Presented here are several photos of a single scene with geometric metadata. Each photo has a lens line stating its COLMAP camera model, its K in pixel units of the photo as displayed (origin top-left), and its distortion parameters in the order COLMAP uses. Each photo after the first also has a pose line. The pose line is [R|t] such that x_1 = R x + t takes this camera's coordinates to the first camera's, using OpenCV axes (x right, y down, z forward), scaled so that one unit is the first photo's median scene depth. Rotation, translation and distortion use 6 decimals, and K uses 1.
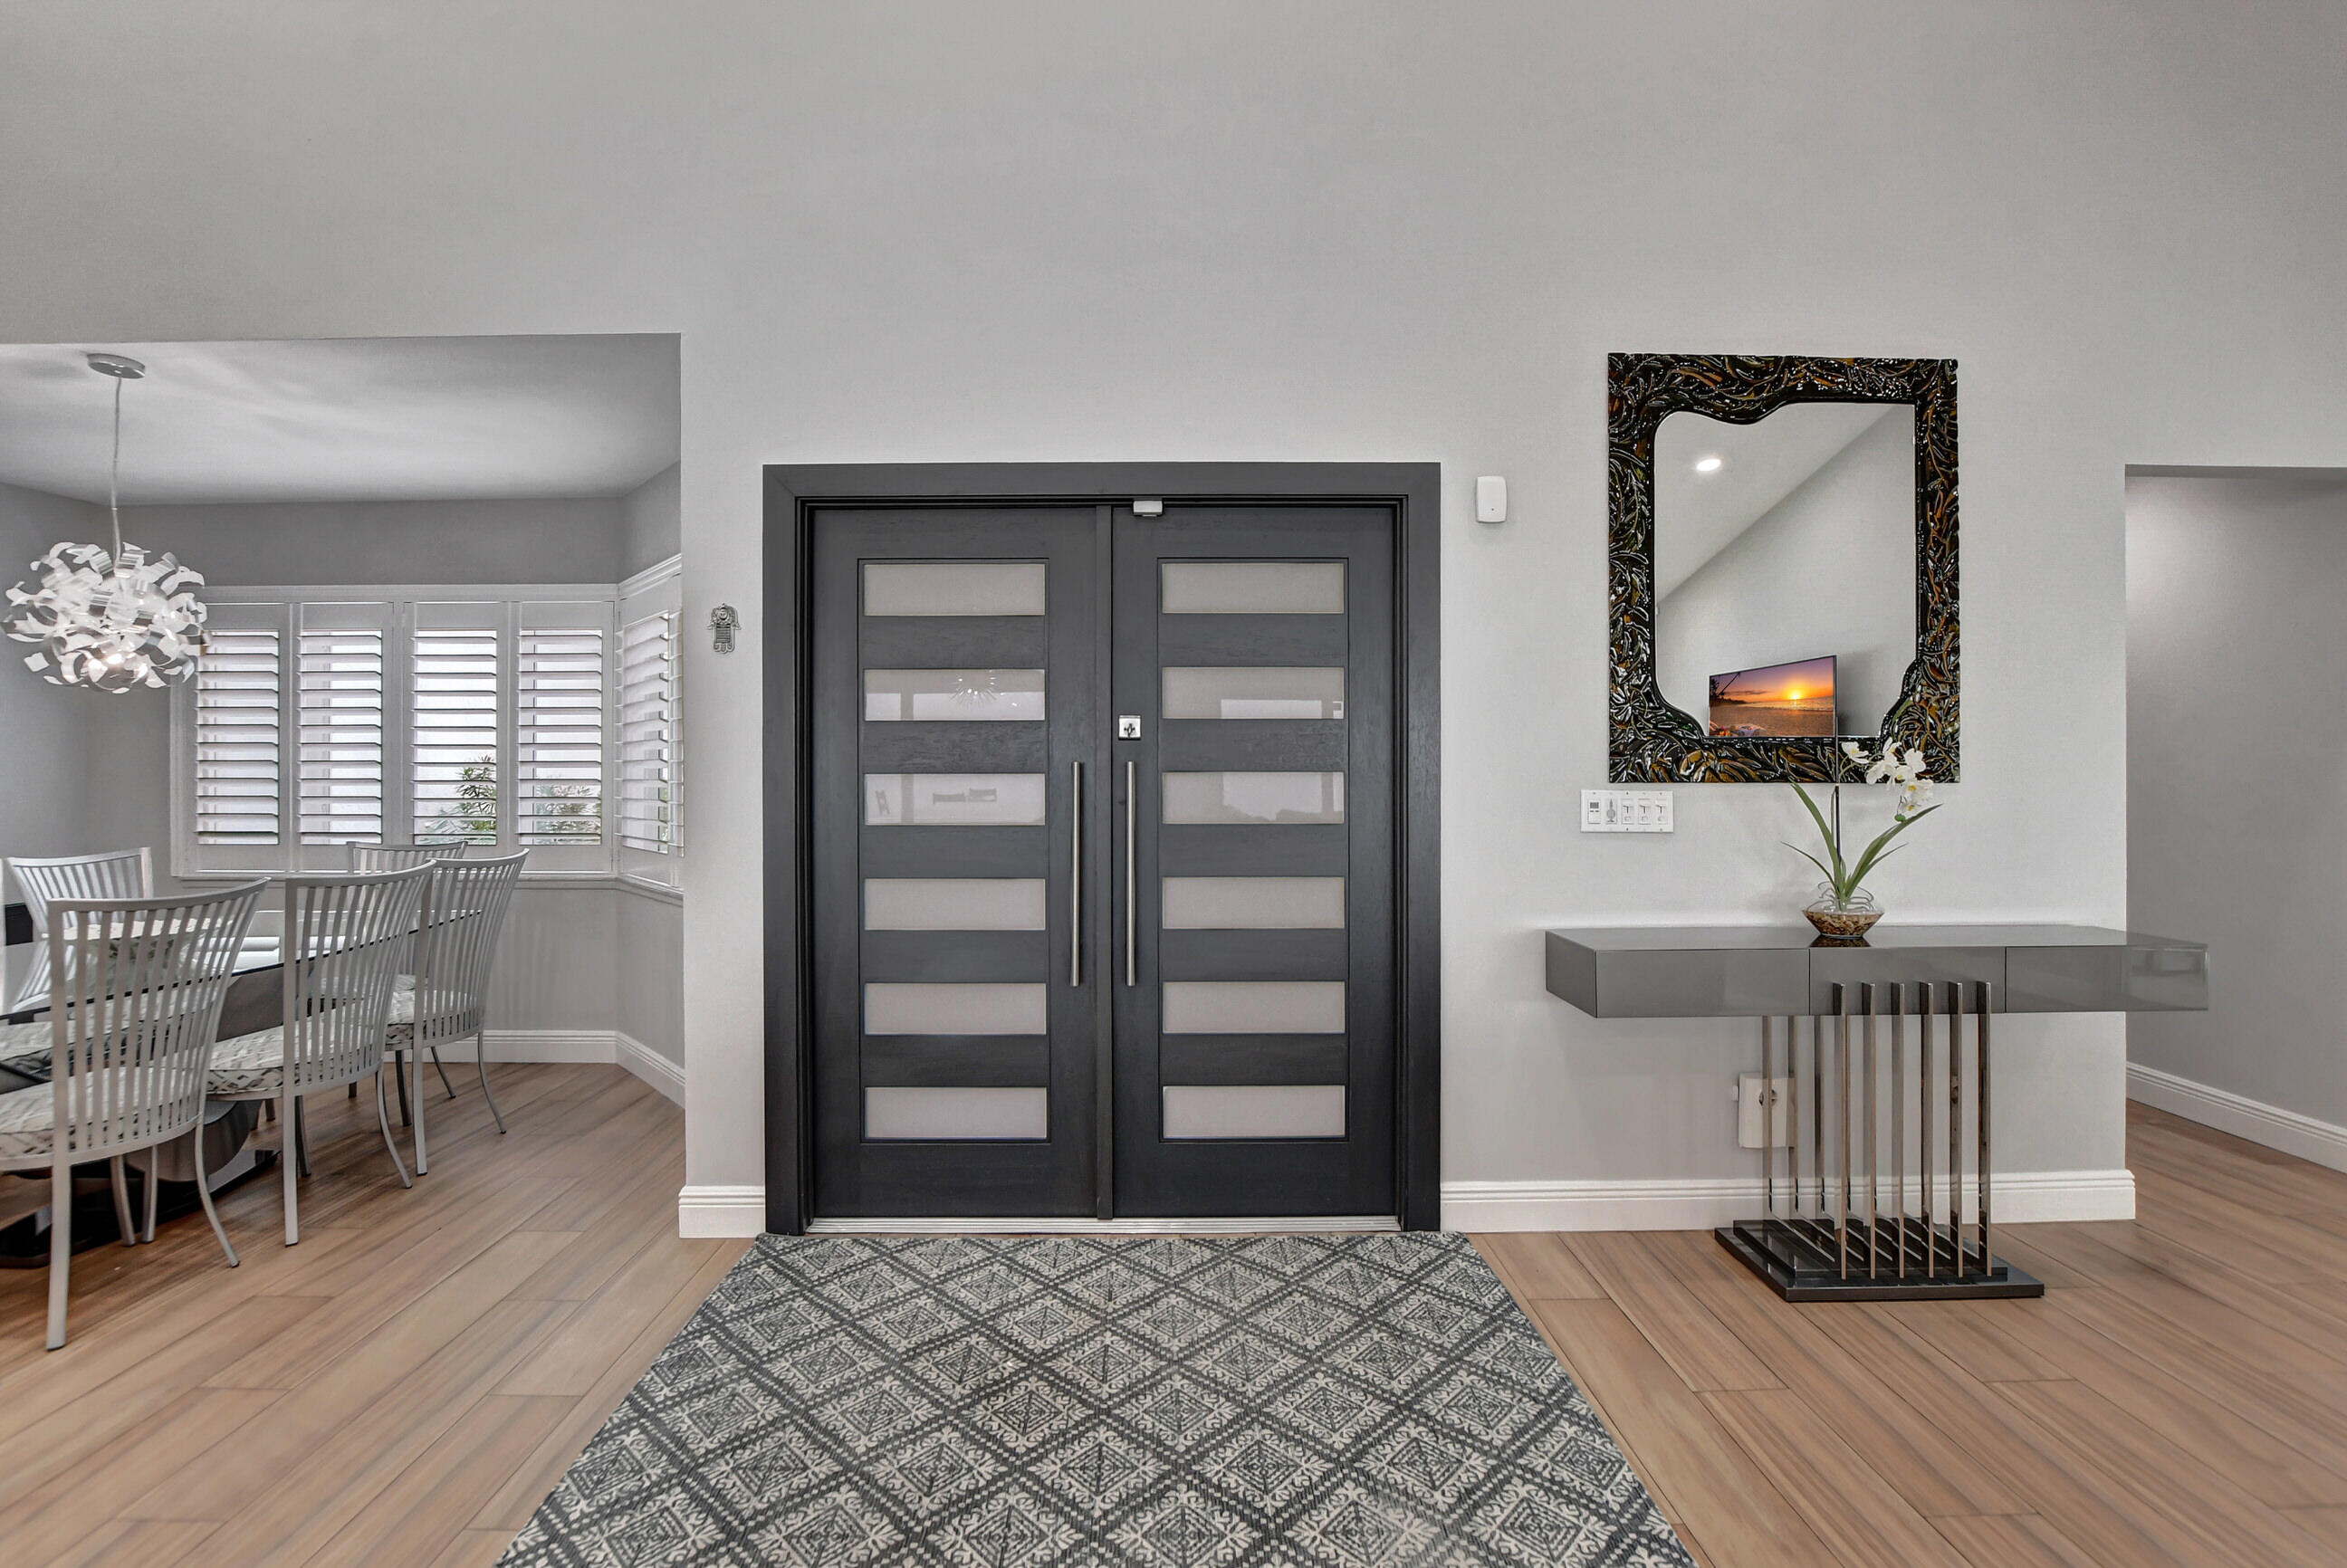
lens RADIAL K [[1060.3, 0, 1169.6], [0, 1060.3, 765.7], [0, 0, 1]] dist [-0.028241, 0.001798]
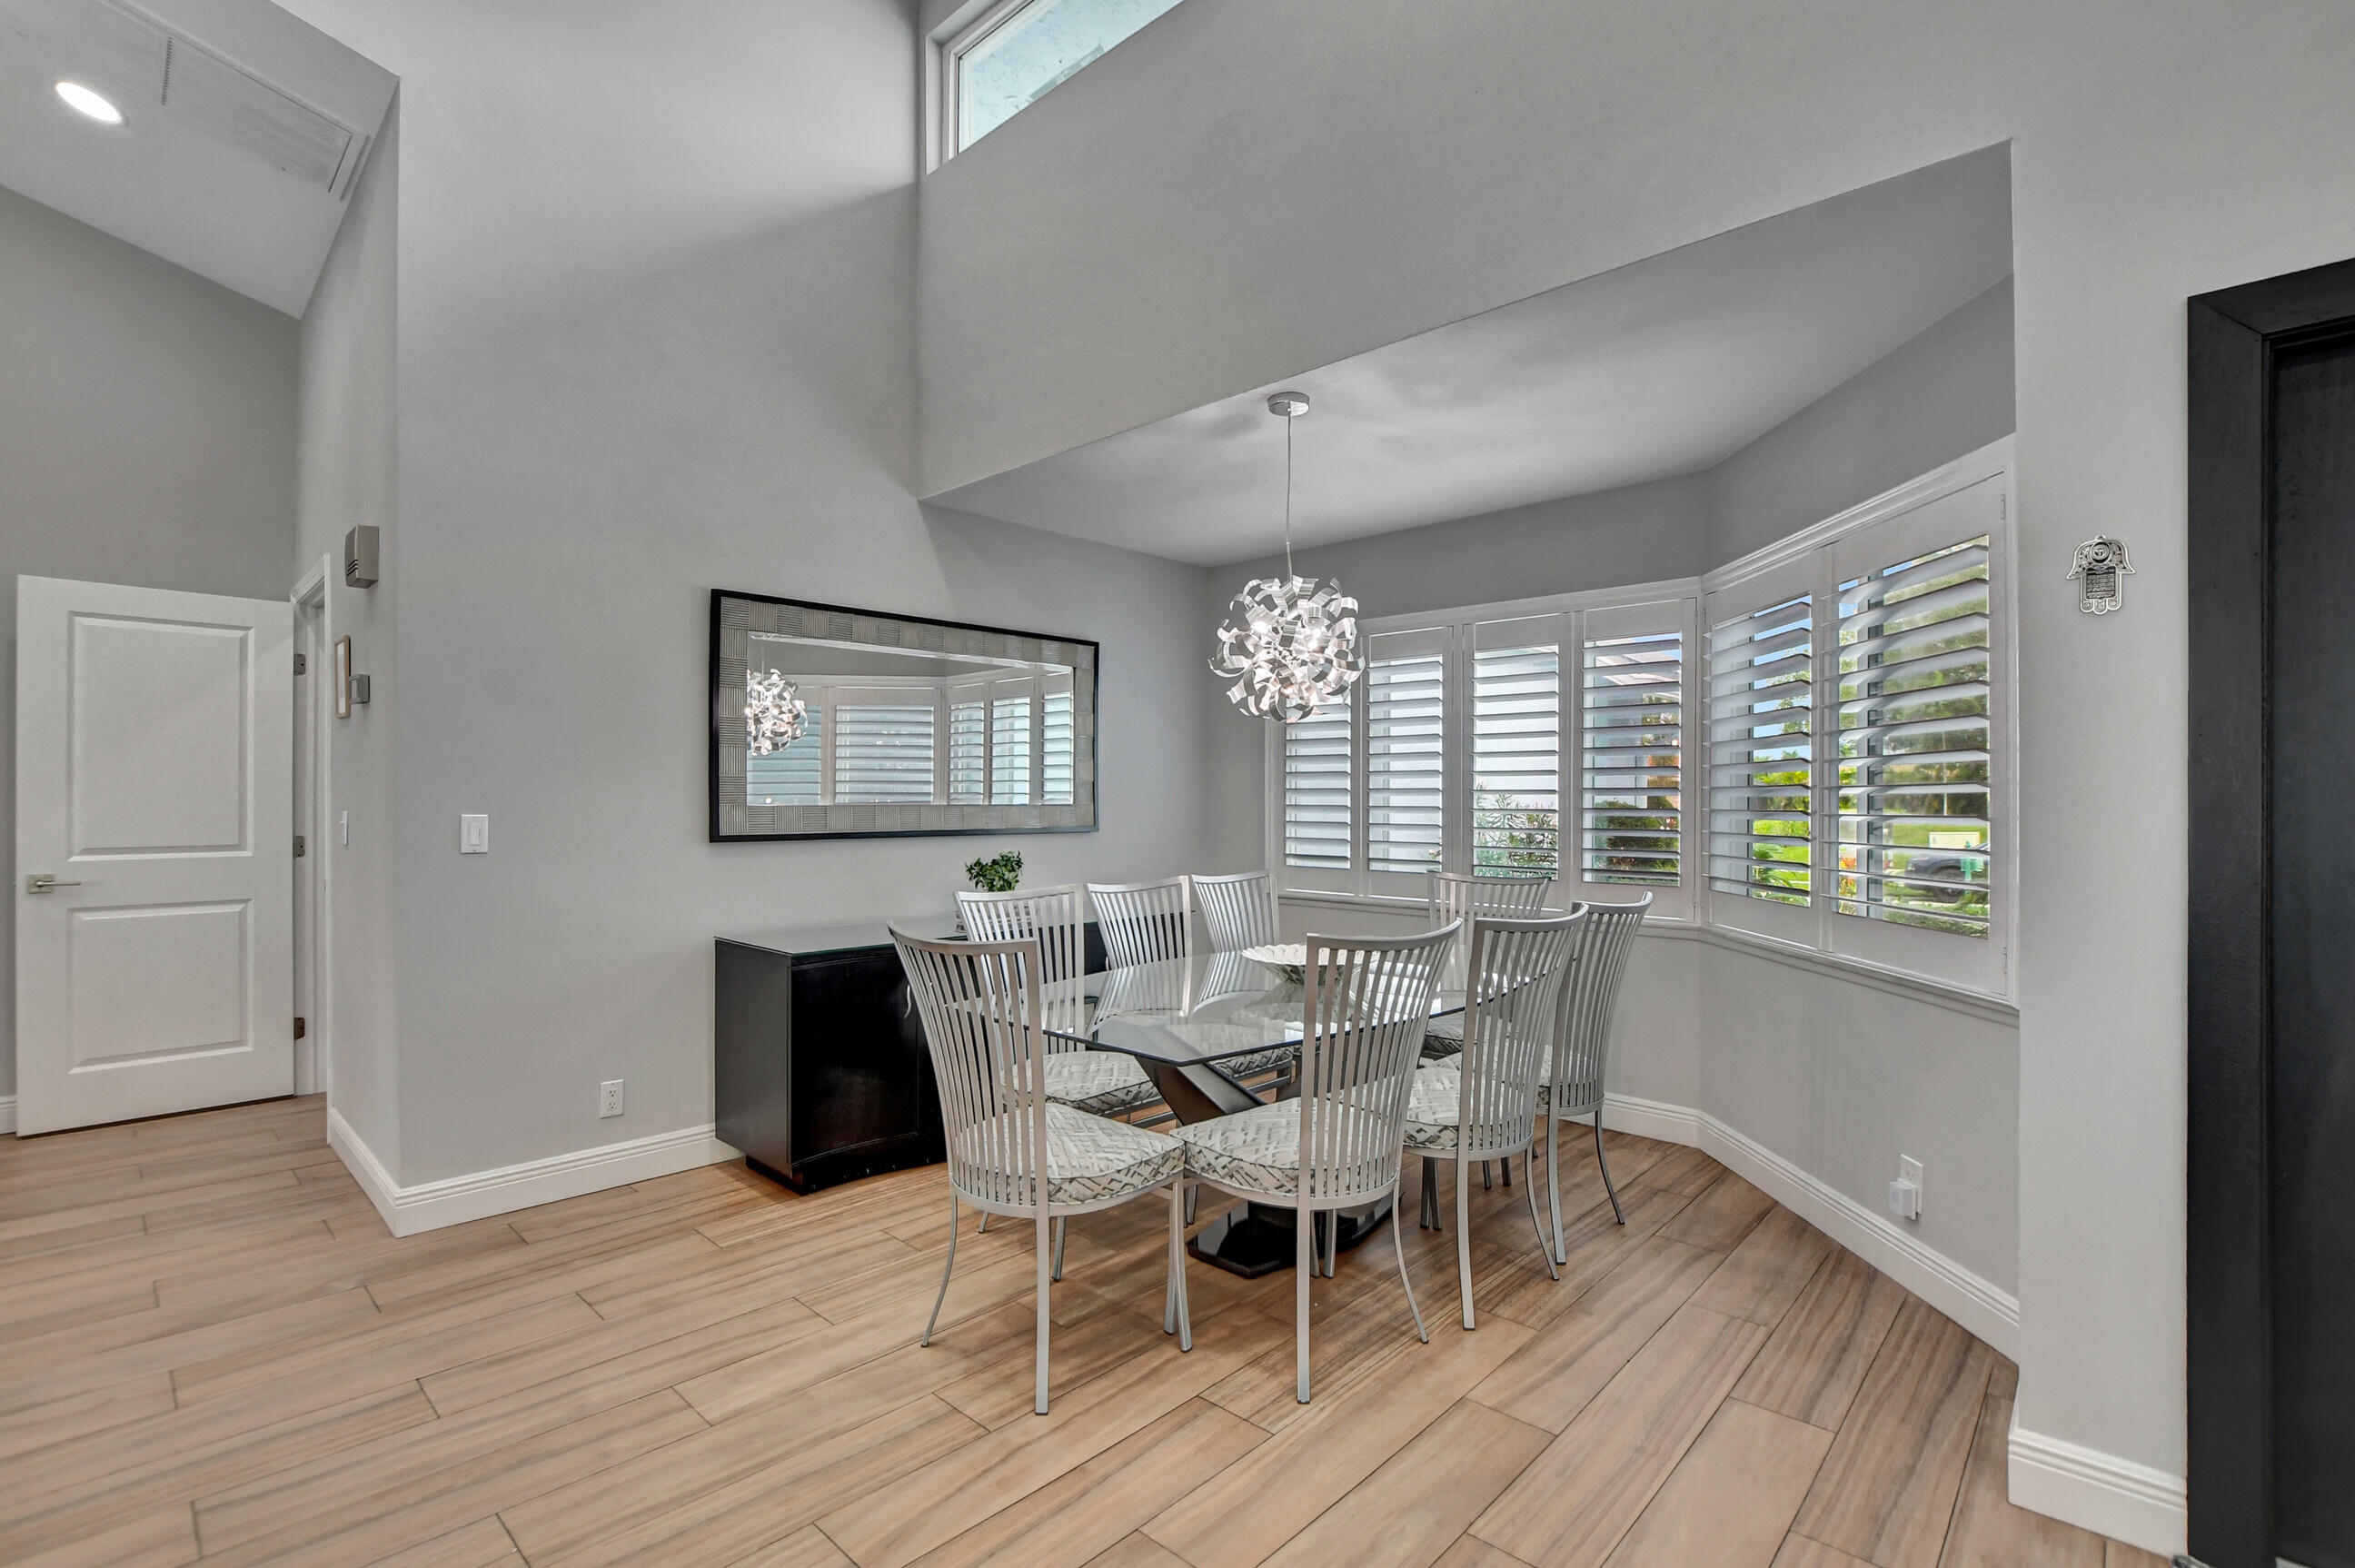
lens RADIAL K [[1066.7, 0, 1168.6], [0, 1066.7, 797.4], [0, 0, 1]] dist [-0.026383, -0.000115]
pose [[0.720497, 0.000963, -0.693457, -0.389214], [0.001208, 0.999996, 0.002644, 0.001063], [0.693457, -0.002743, 0.720493, 0.156683]]
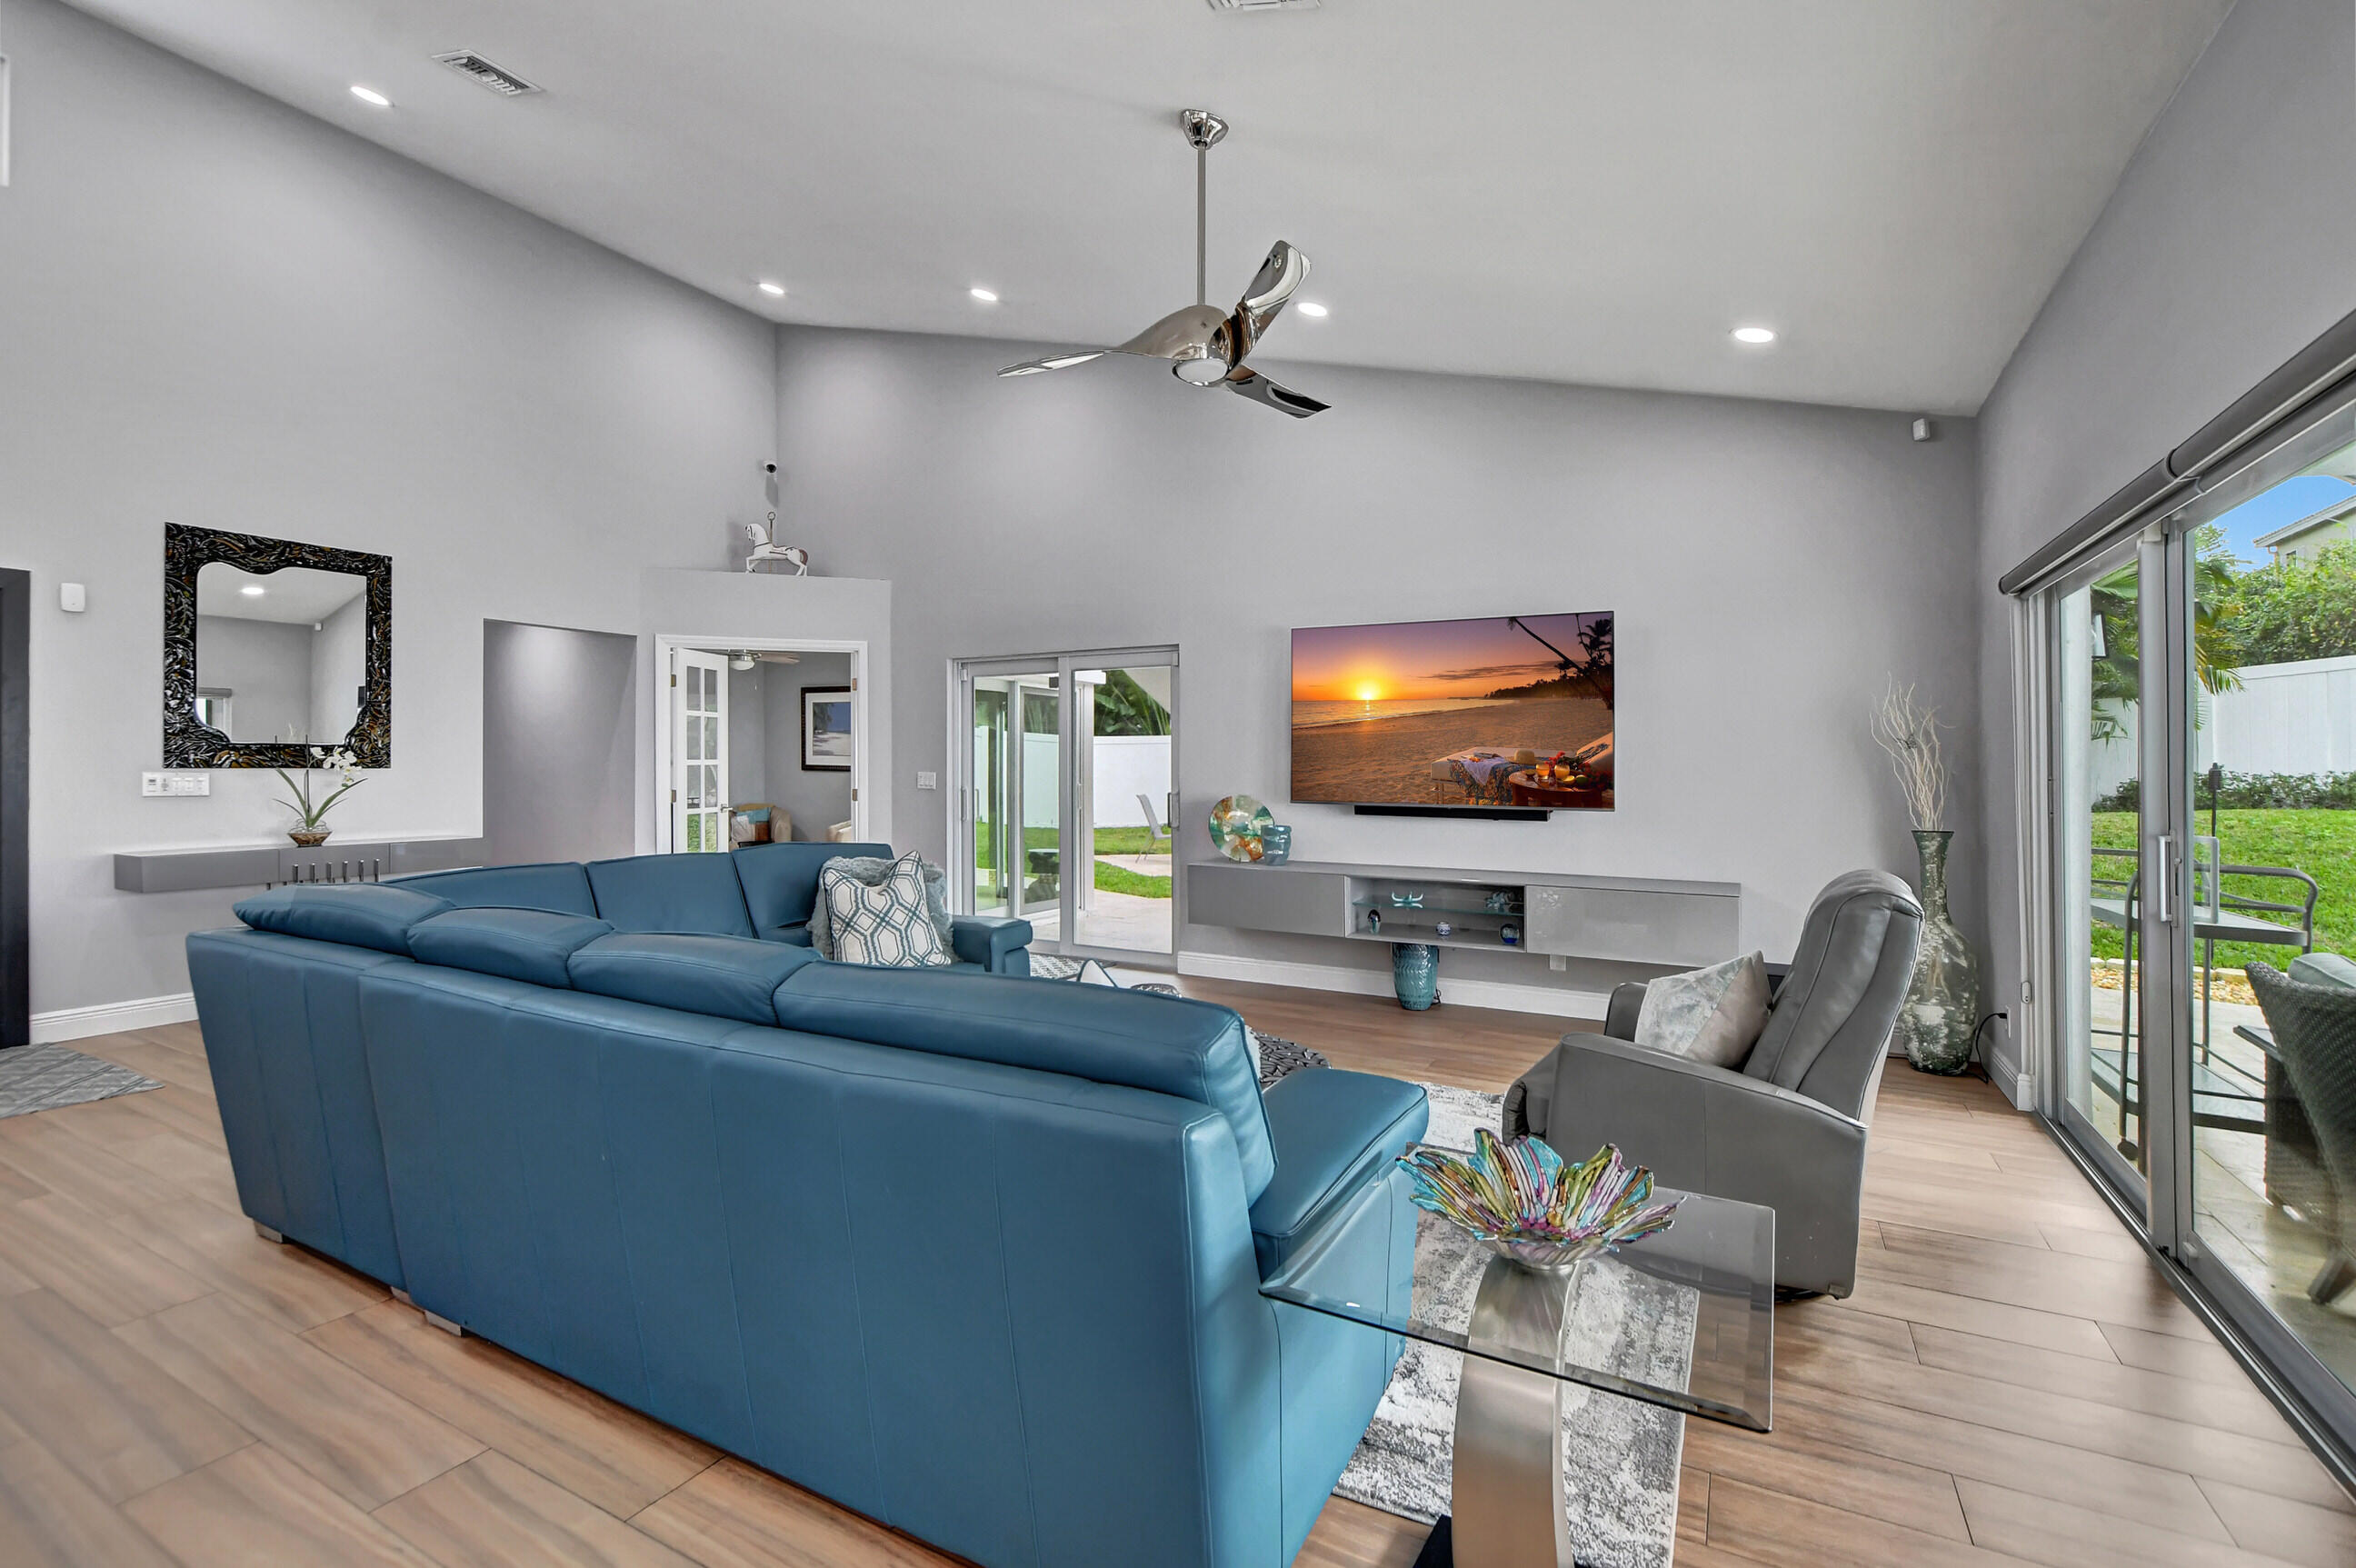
lens RADIAL K [[1064.5, 0, 1174.1], [0, 1064.5, 765.6], [0, 0, 1]] dist [-0.028241, 0.001798]
pose [[0.486939, 0.004934, 0.873422, -0.266942], [-0.004480, 0.999985, -0.003151, 0.010180], [-0.873425, -0.002379, 0.486953, -1.296596]]
